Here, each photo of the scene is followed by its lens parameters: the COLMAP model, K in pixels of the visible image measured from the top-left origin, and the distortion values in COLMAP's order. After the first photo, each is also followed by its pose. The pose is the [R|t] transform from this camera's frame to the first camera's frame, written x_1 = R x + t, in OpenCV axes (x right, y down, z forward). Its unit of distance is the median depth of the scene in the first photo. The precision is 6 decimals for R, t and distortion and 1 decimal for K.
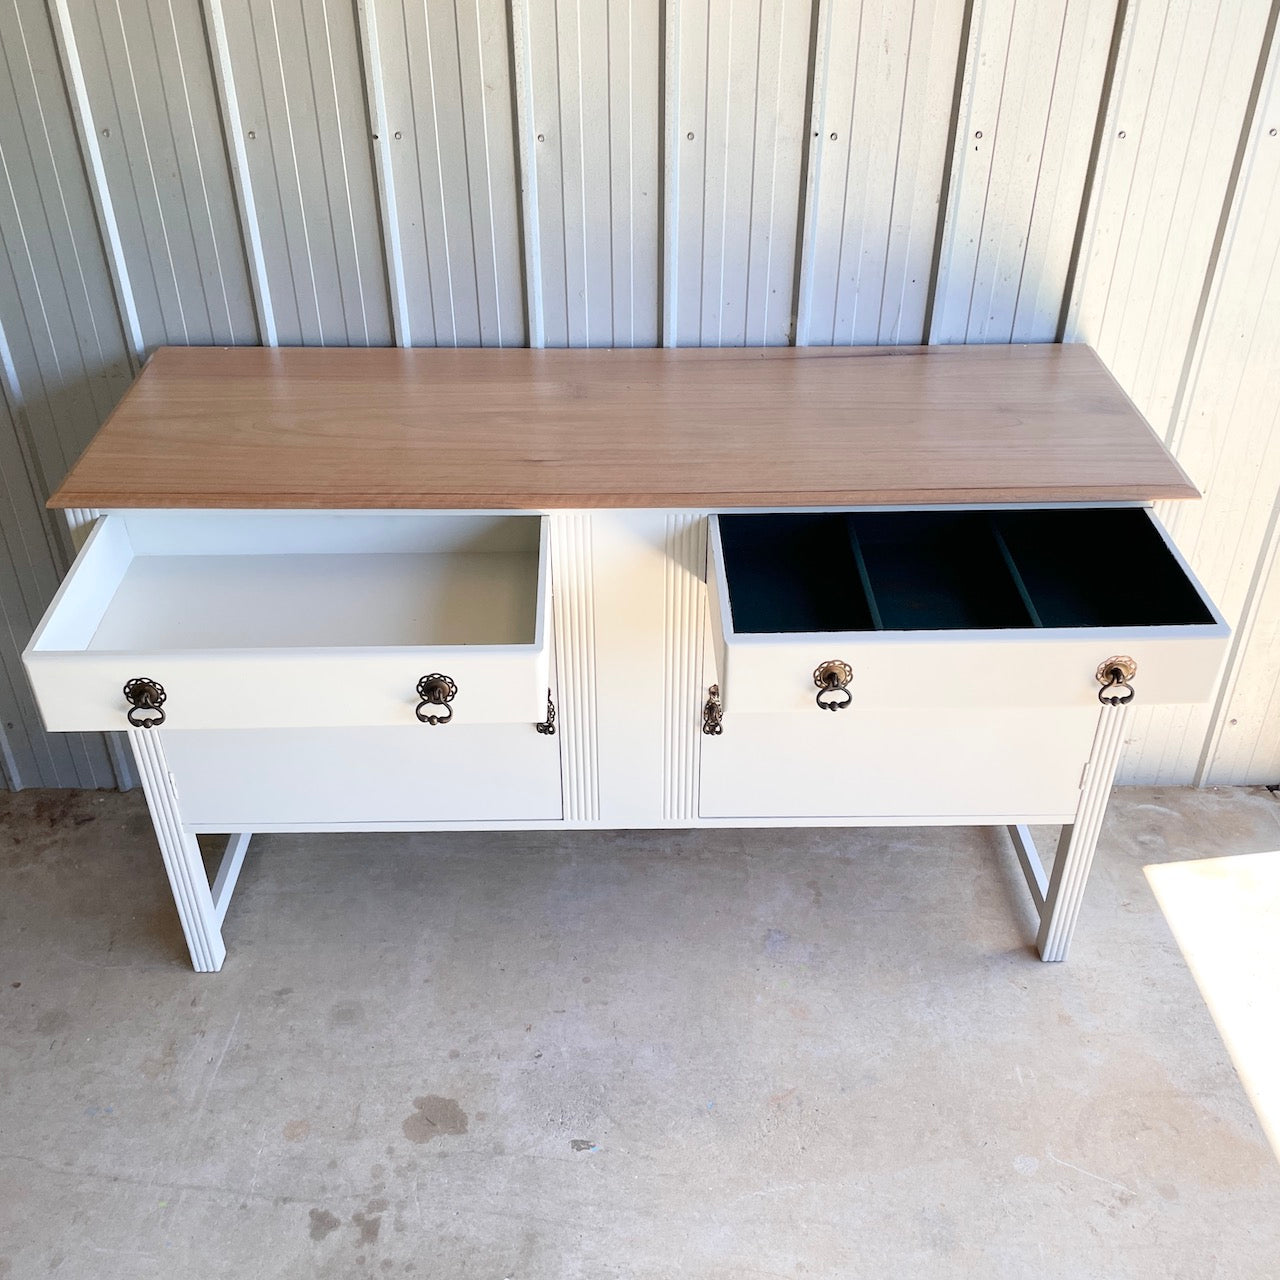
lens RADIAL K [[1327.2, 0, 641.1], [0, 1327.2, 625.7], [0, 0, 1]] dist [0.087797, -0.116710]
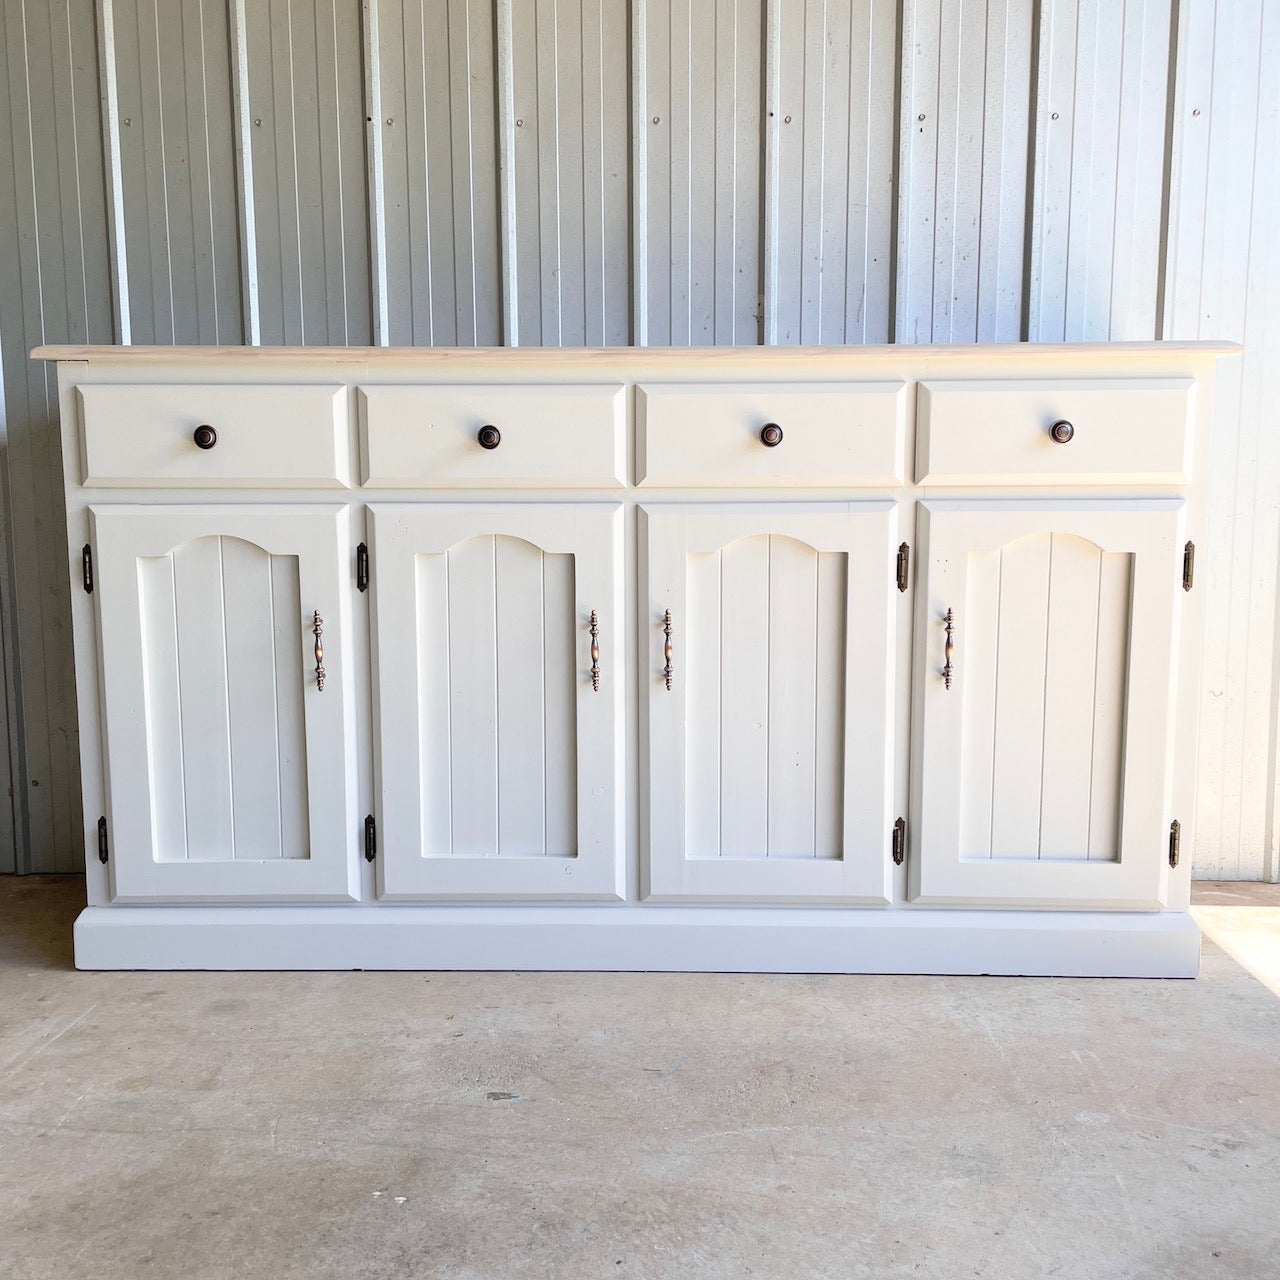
lens RADIAL K [[1351.1, 0, 640.7], [0, 1351.1, 625.5], [0, 0, 1]] dist [0.086128, -0.111949]
pose [[0.999477, 0.001131, -0.032330, 0.057379], [-0.015589, 0.892550, -0.450679, 0.476981], [0.028347, 0.450948, 0.892100, 0.184134]]
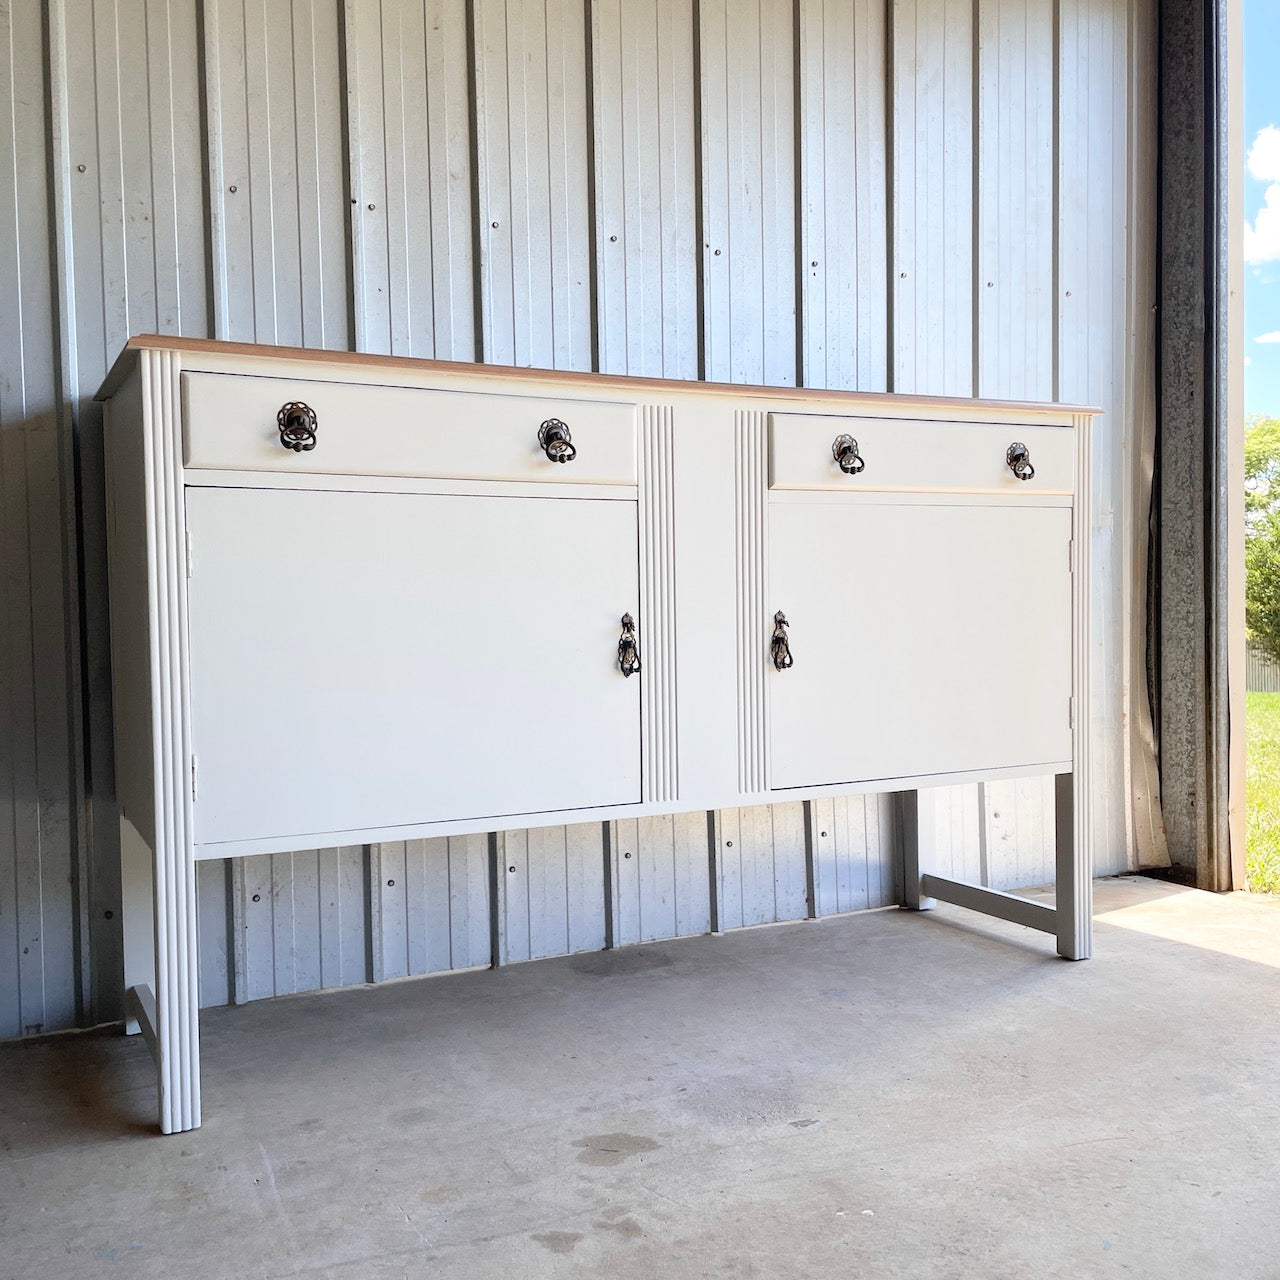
lens RADIAL K [[1289.1, 0, 643.0], [0, 1289.1, 647.8], [0, 0, 1]] dist [0.094336, -0.137815]
pose [[0.895994, -0.029836, 0.443064, -0.439373], [0.262718, 0.840013, -0.474719, 0.471368], [-0.358015, 0.541746, 0.760485, 0.292487]]
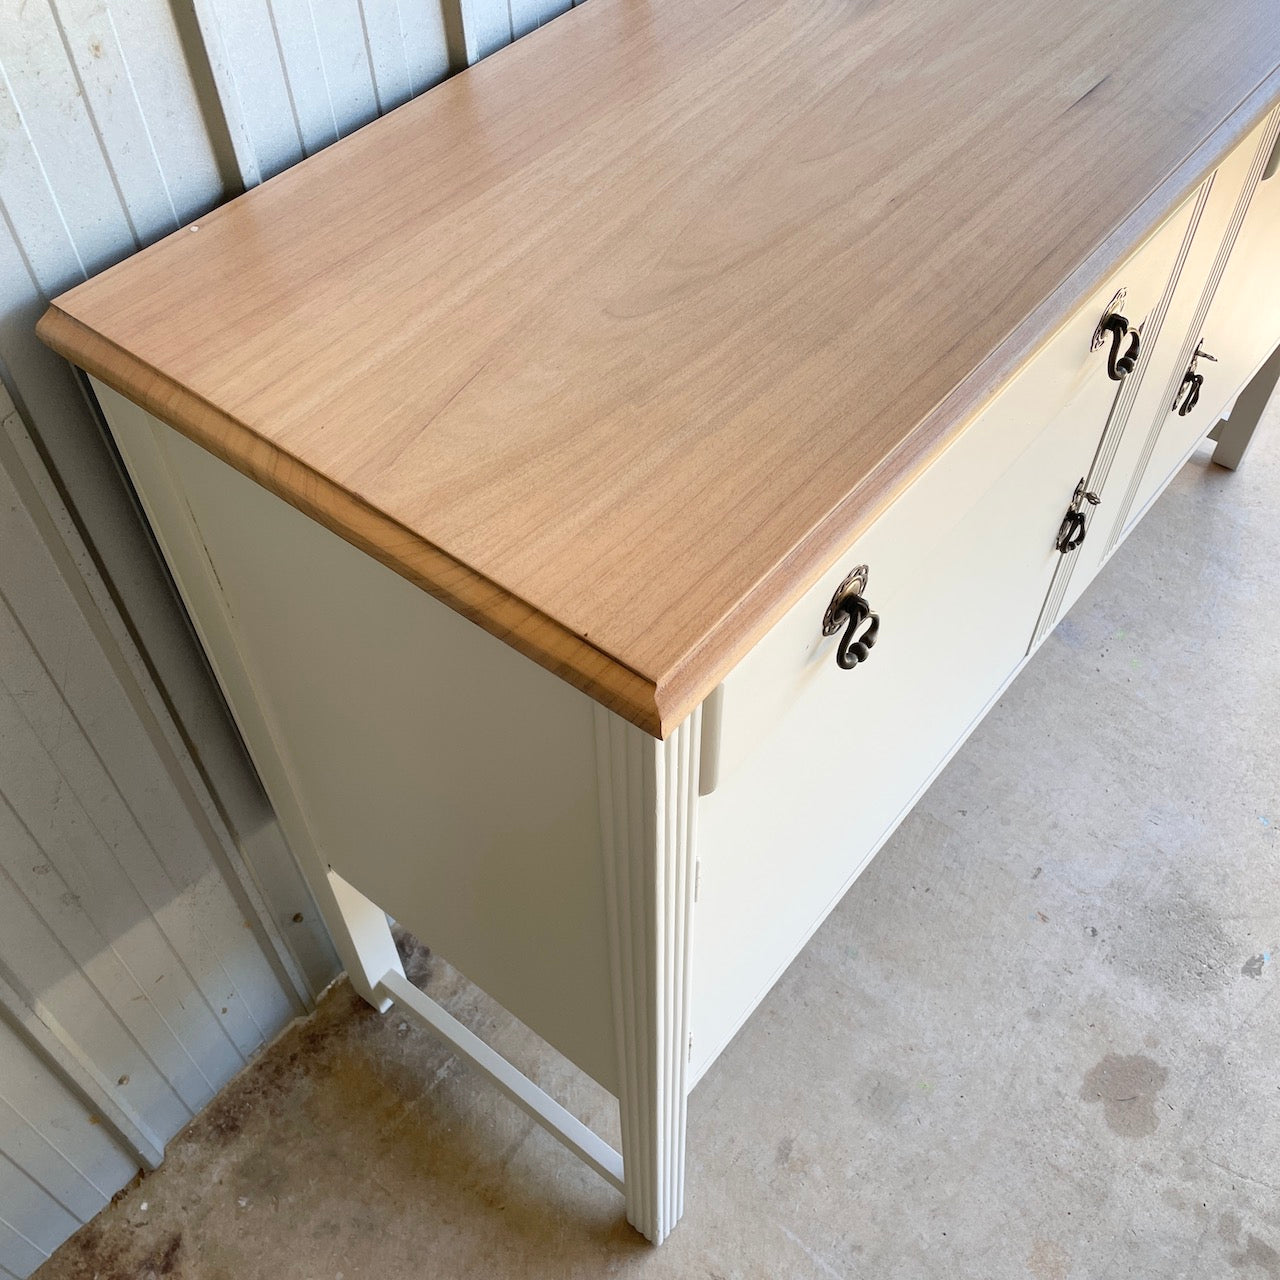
lens RADIAL K [[1294.3, 0, 639.9], [0, 1294.3, 637.5], [0, 0, 1]] dist [0.082800, -0.109416]
pose [[0.638463, -0.595122, 0.488051, -0.502272], [0.448078, 0.802989, 0.392982, -0.207546], [-0.625772, -0.032220, 0.779340, 0.615355]]
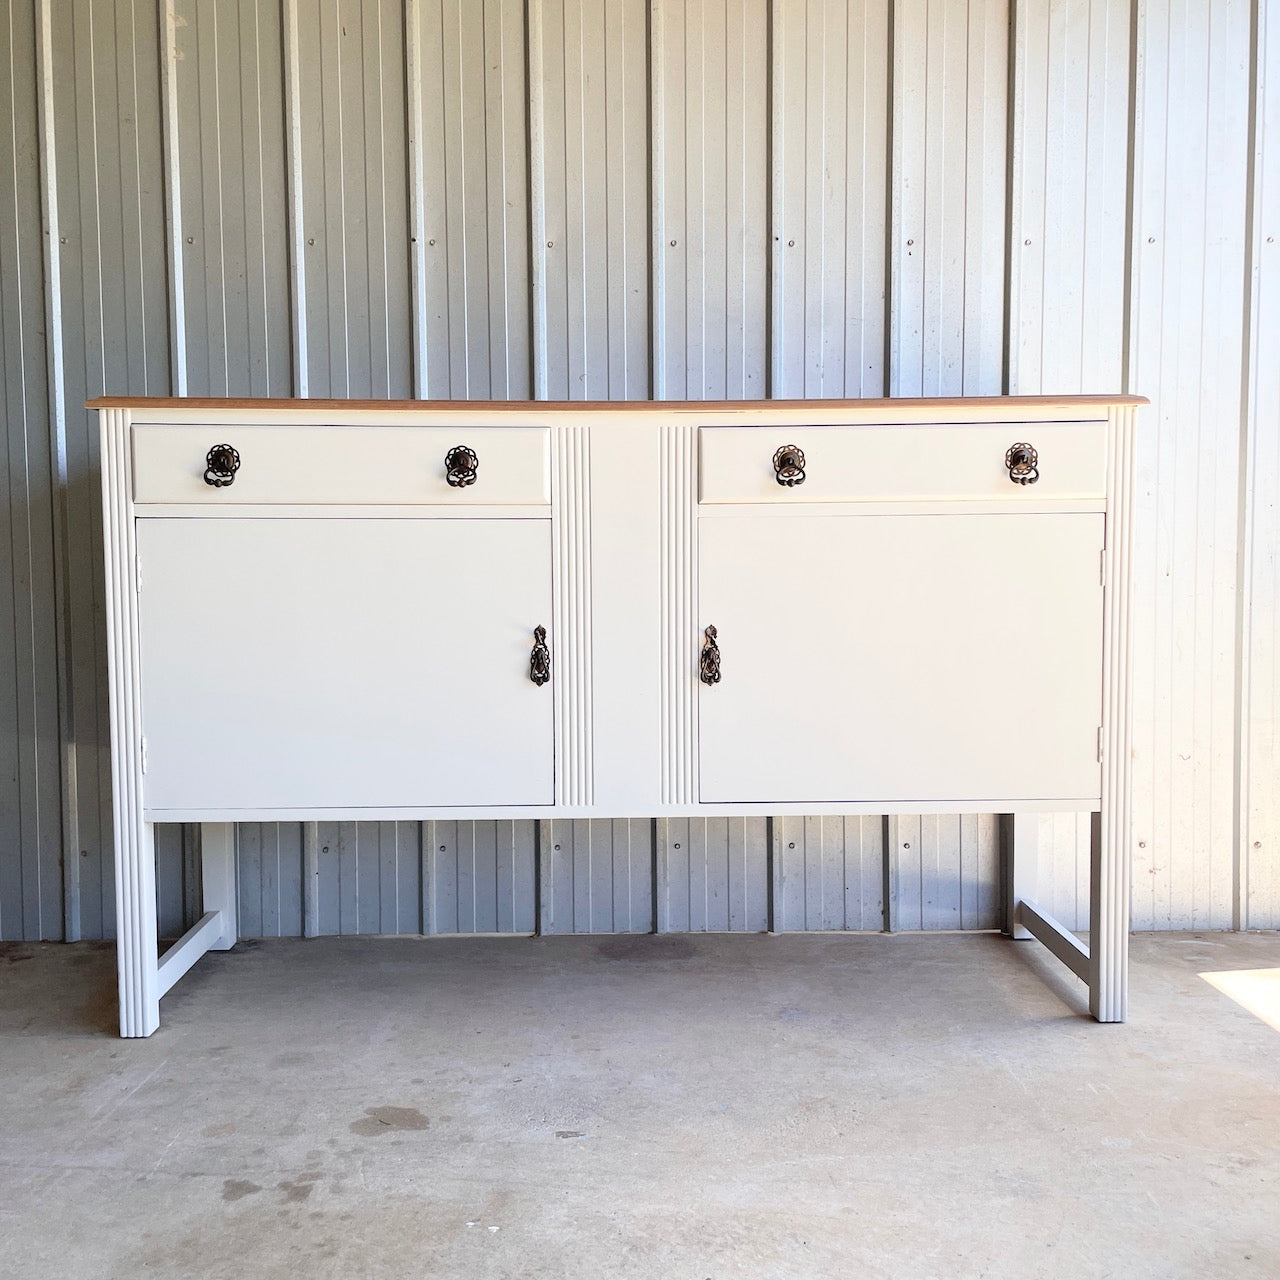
lens RADIAL K [[1289.4, 0, 640.8], [0, 1289.4, 626.3], [0, 0, 1]] dist [0.085579, -0.112003]
pose [[0.999923, -0.005694, 0.010994, -0.007252], [0.010490, 0.861216, -0.508131, 0.503370], [-0.006575, 0.508207, 0.861210, 0.155930]]
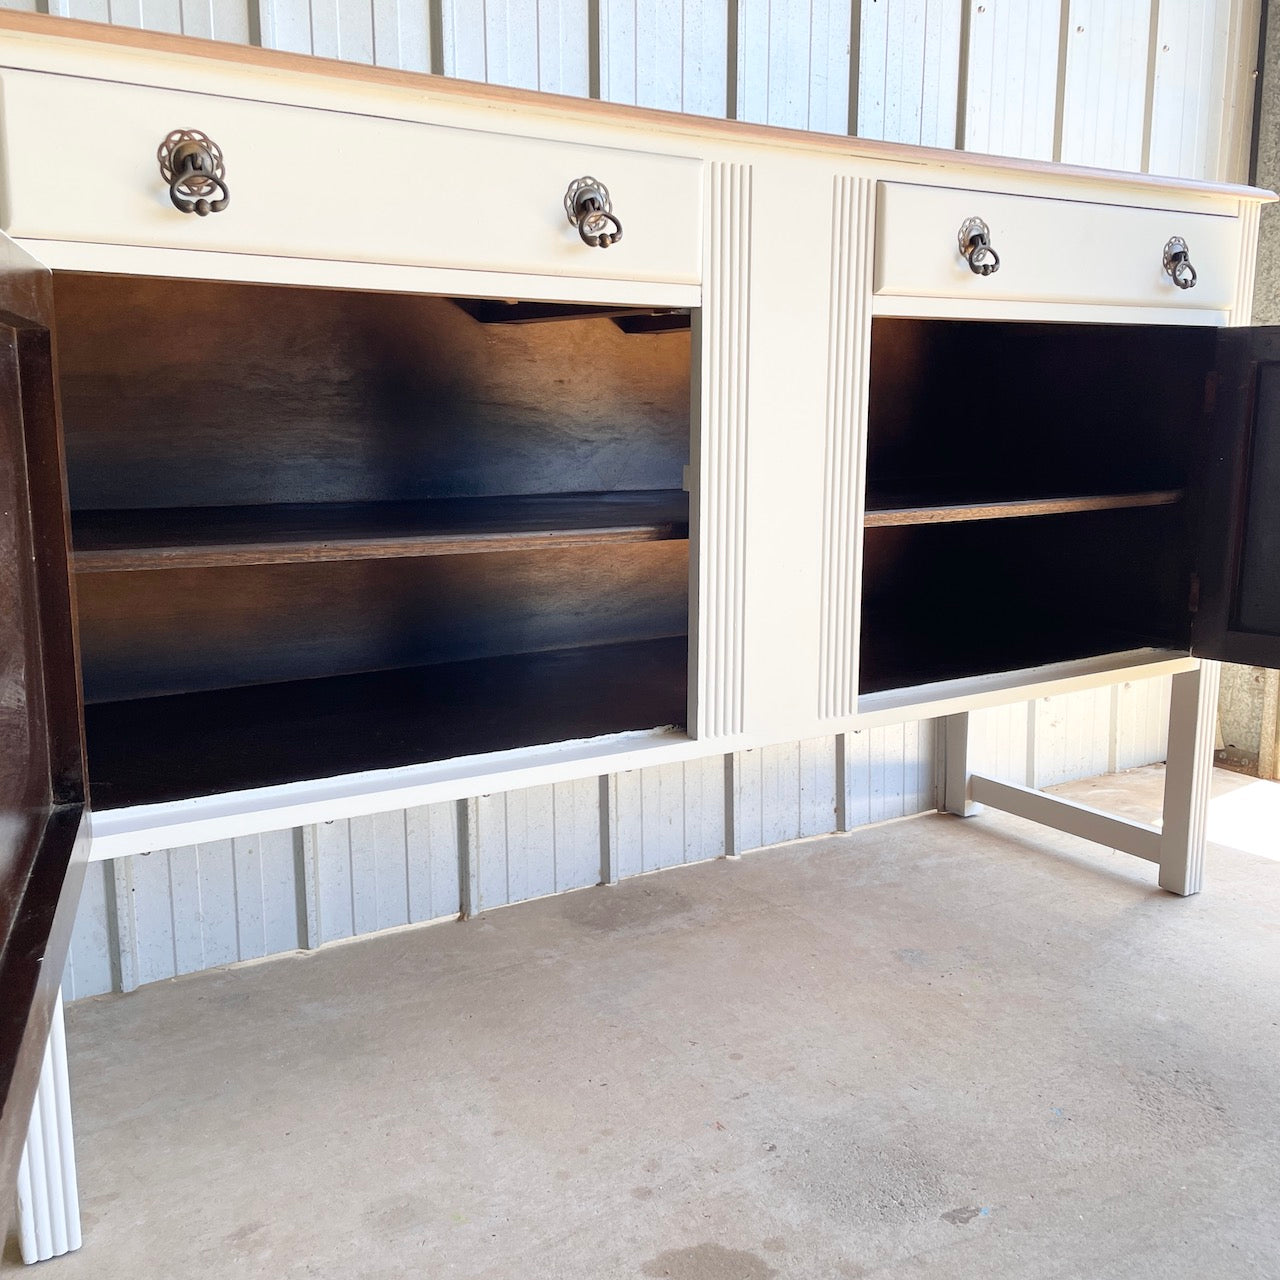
lens RADIAL K [[1289.4, 0, 640.8], [0, 1289.4, 626.3], [0, 0, 1]] dist [0.085579, -0.112003]
pose [[0.853390, -0.087410, 0.513891, -0.397631], [0.293316, 0.895483, -0.334777, 0.299322], [-0.430918, 0.436428, 0.789836, 0.503418]]
